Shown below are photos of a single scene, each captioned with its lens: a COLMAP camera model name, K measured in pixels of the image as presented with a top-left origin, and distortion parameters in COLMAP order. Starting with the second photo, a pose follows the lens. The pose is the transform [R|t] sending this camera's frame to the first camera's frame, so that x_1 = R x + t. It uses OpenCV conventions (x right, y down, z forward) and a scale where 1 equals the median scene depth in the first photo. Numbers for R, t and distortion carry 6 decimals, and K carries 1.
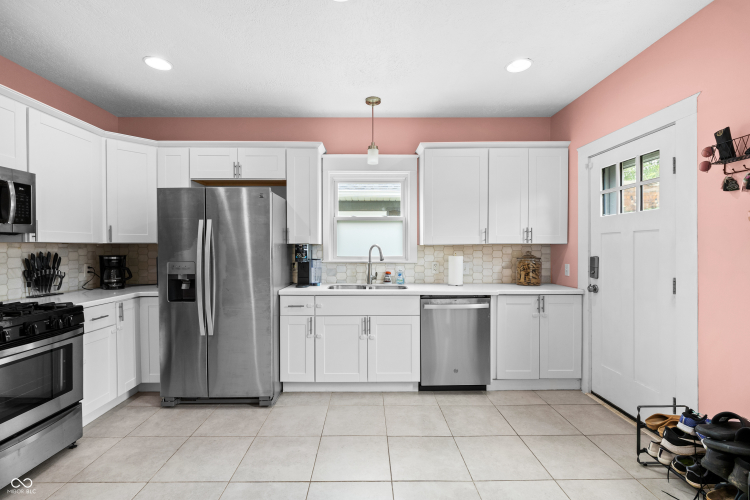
lens RADIAL K [[342.9, 0, 373.2], [0, 342.9, 253.9], [0, 0, 1]] dist [0.000369, 0.000519]
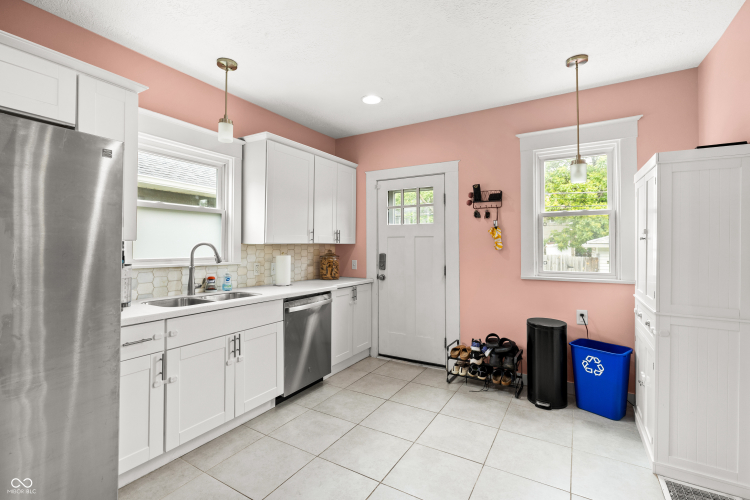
lens RADIAL K [[340.3, 0, 373.9], [0, 340.3, 241.6], [0, 0, 1]] dist [-0.000801, 0.000034]
pose [[0.517041, 0.016052, 0.855810, -0.516429], [0.011577, 0.999602, -0.025744, -0.005672], [-0.855882, 0.023218, 0.516650, 0.313558]]
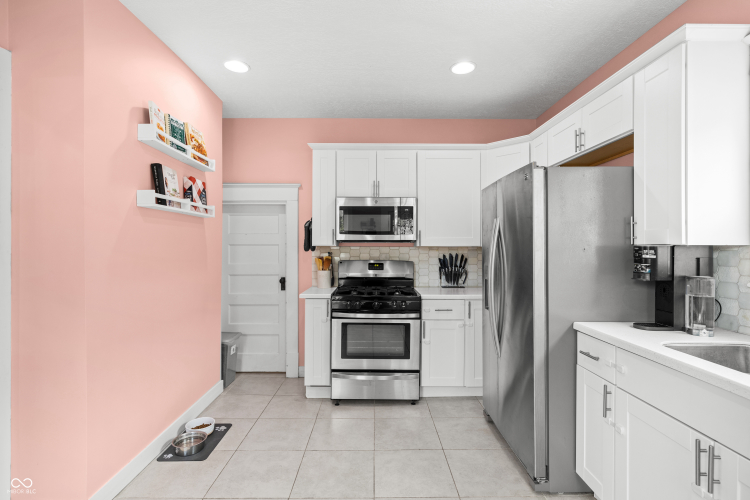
lens RADIAL K [[363.5, 0, 373.5], [0, 363.5, 250.1], [0, 0, 1]] dist [0.000329, -0.000126]
pose [[-0.013182, 0.006370, -0.999893, 0.368267], [-0.016731, 0.999838, 0.006590, -0.019446], [0.999773, 0.016816, -0.013073, 0.627283]]
